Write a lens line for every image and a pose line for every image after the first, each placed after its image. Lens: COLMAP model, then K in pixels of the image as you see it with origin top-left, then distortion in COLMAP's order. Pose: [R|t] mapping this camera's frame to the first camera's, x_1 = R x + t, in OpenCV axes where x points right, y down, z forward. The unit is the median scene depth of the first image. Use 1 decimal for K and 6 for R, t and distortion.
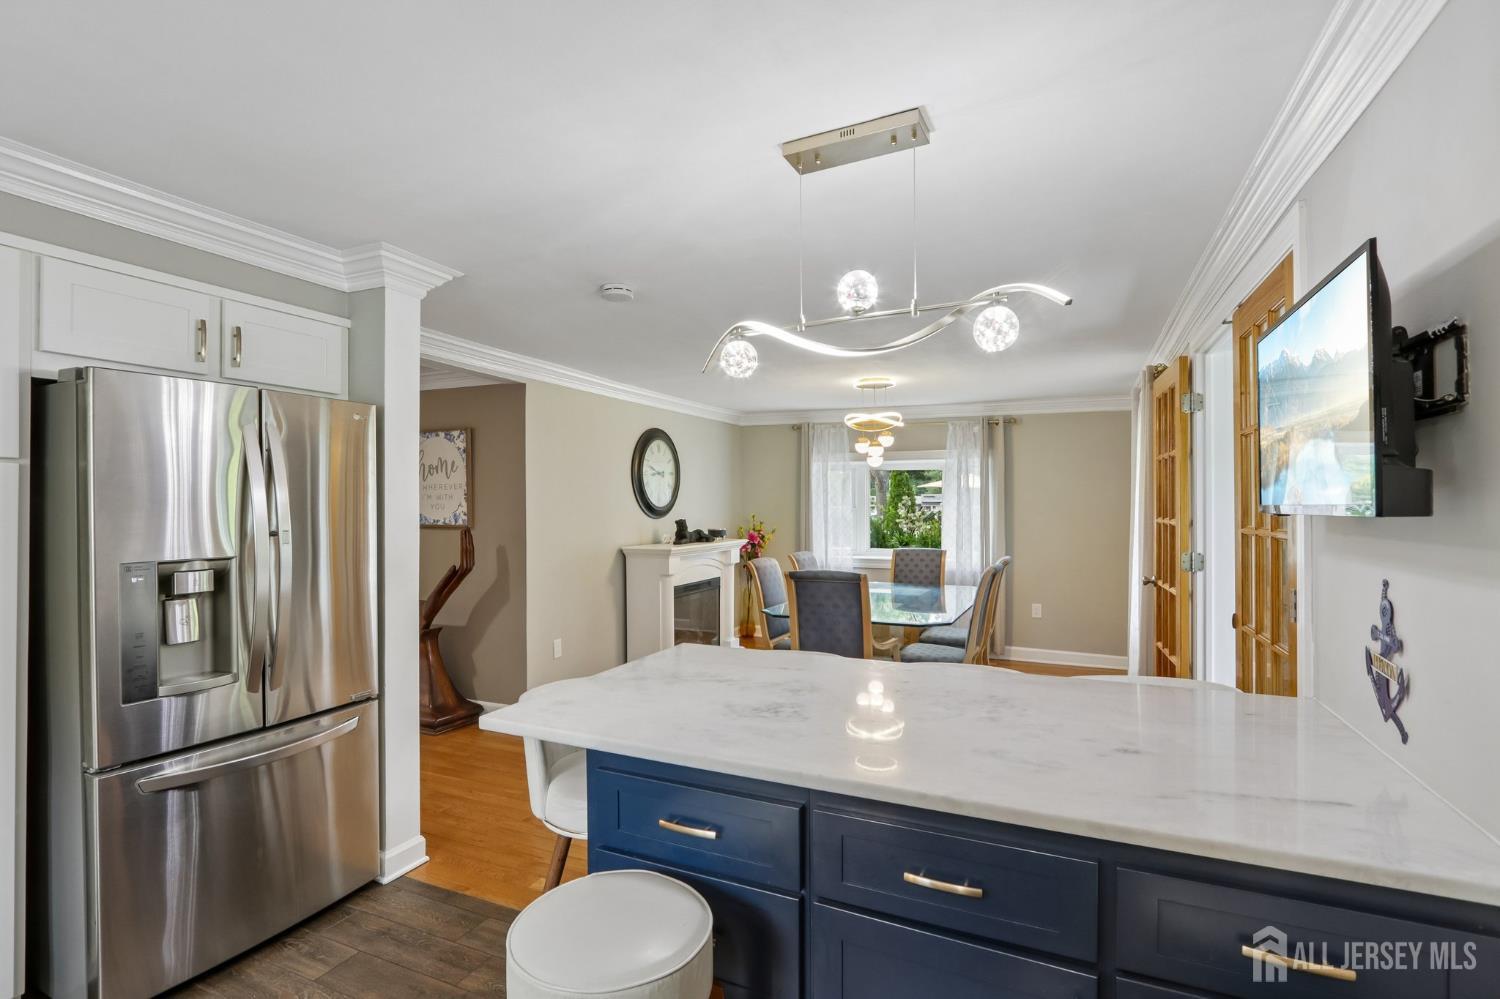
lens RADIAL K [[711.0, 0, 745.0], [0, 711.0, 506.1], [0, 0, 1]] dist [-0.027395, 0.007749]
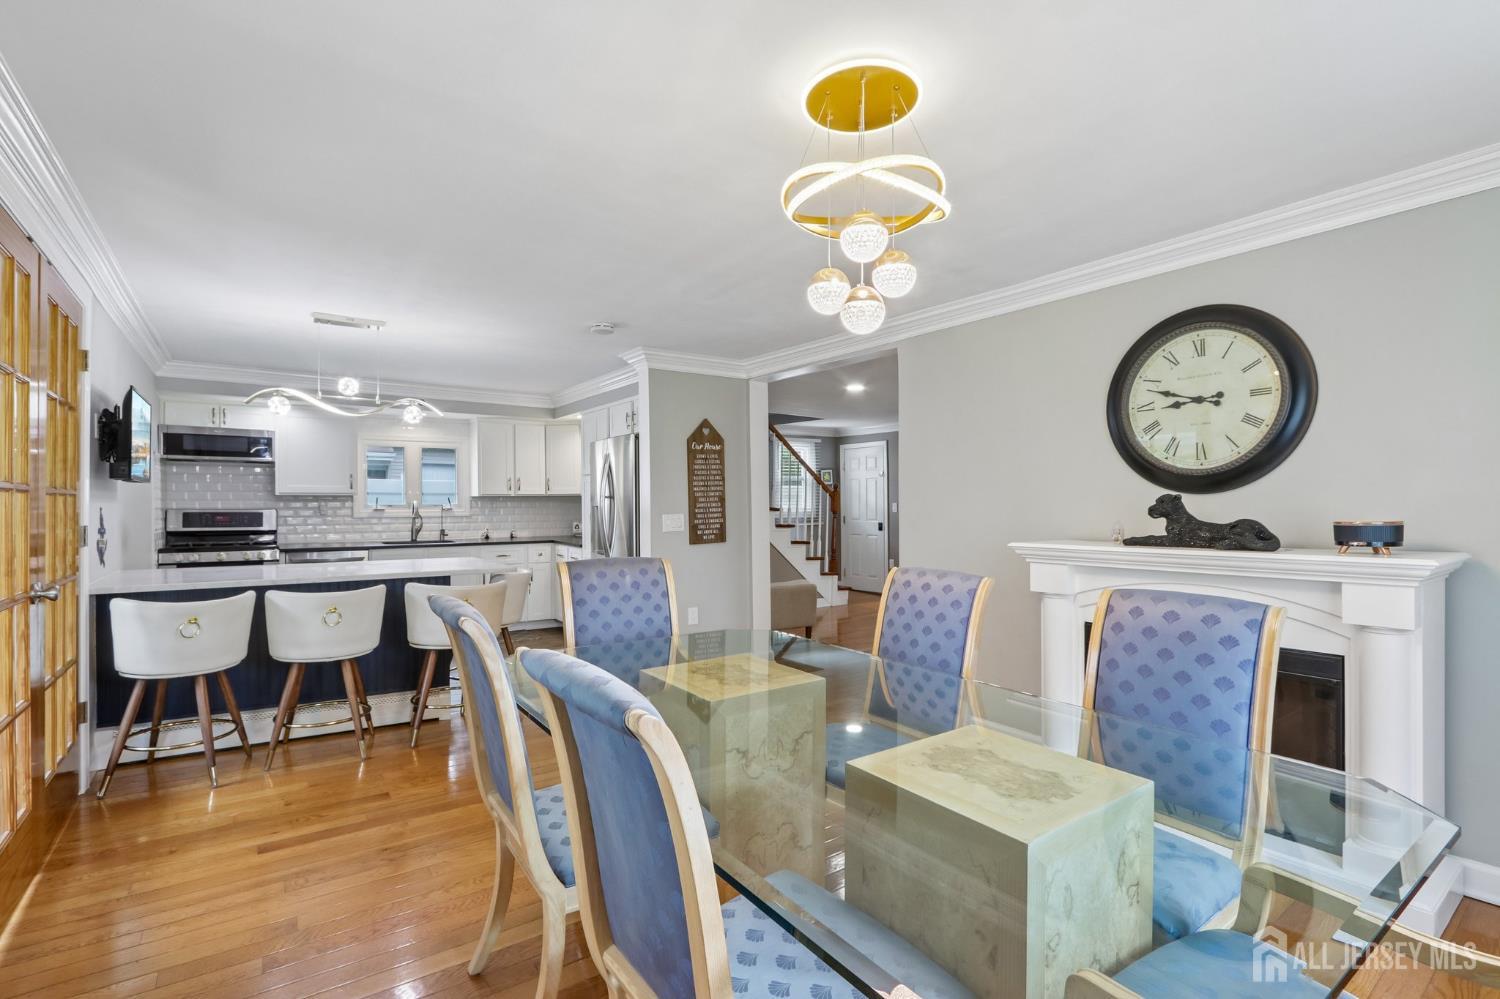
lens RADIAL K [[691.4, 0, 745.9], [0, 691.4, 507.1], [0, 0, 1]] dist [-0.024884, 0.006508]
pose [[-0.498989, 0.005669, -0.866590, 0.415816], [0.002441, 0.999984, 0.005135, 0.022272], [0.866605, 0.000447, -0.498995, 0.928733]]
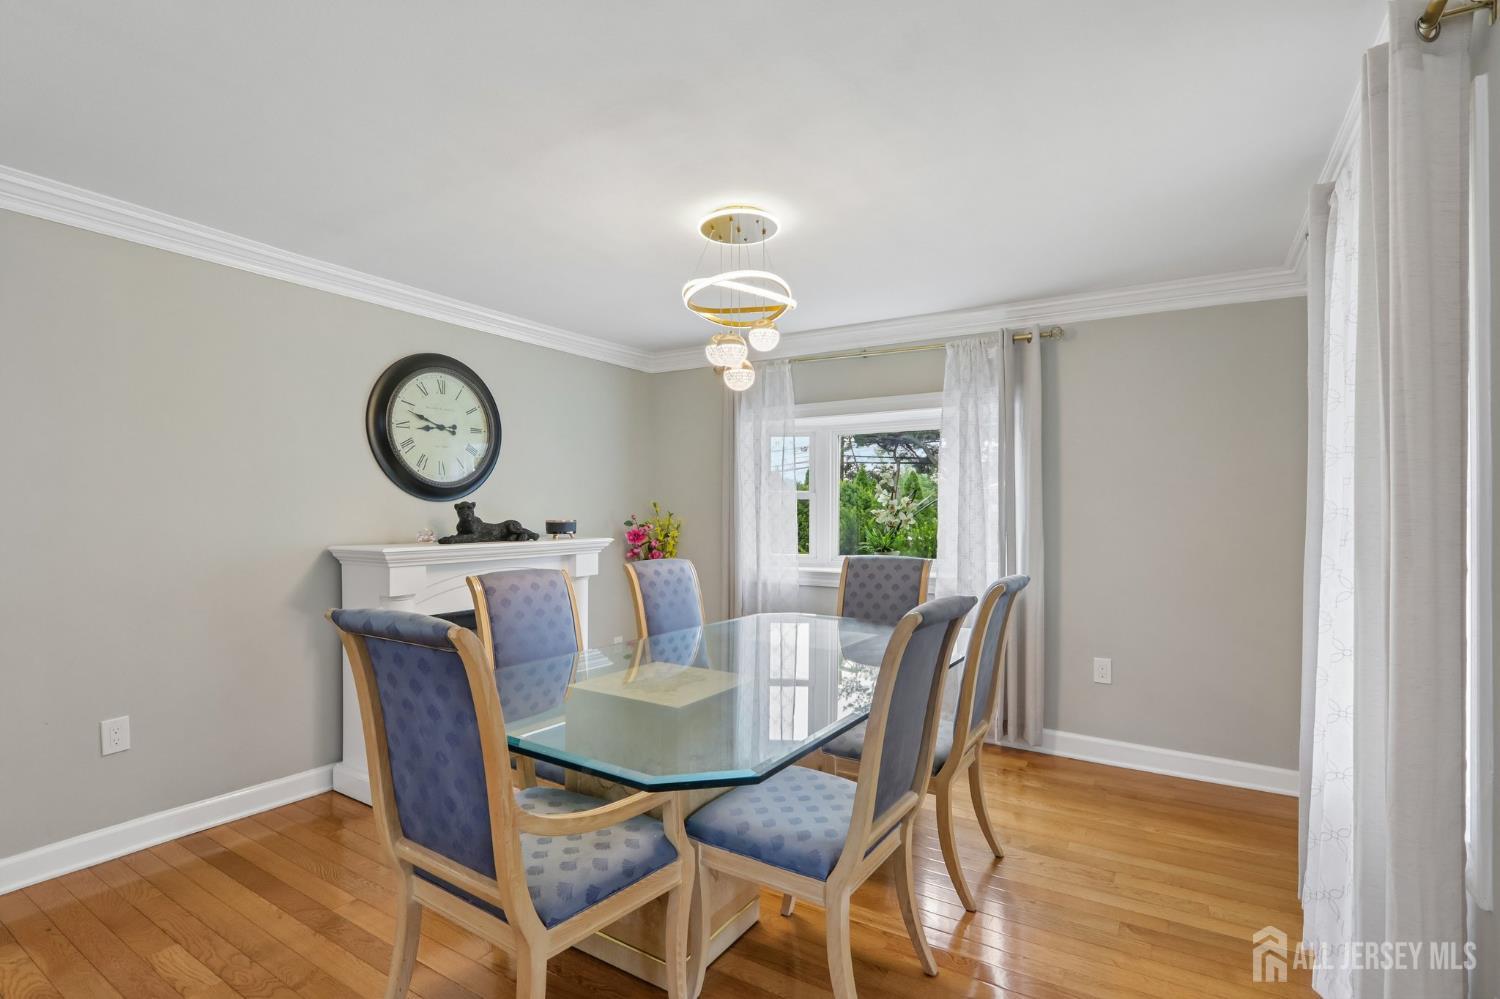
lens RADIAL K [[691.4, 0, 745.9], [0, 691.4, 507.1], [0, 0, 1]] dist [-0.024884, 0.006508]
pose [[0.991375, 0.002997, -0.131019, 0.207780], [-0.004412, 0.999935, -0.010506, 0.026202], [0.130979, 0.010993, 0.991324, 0.431094]]
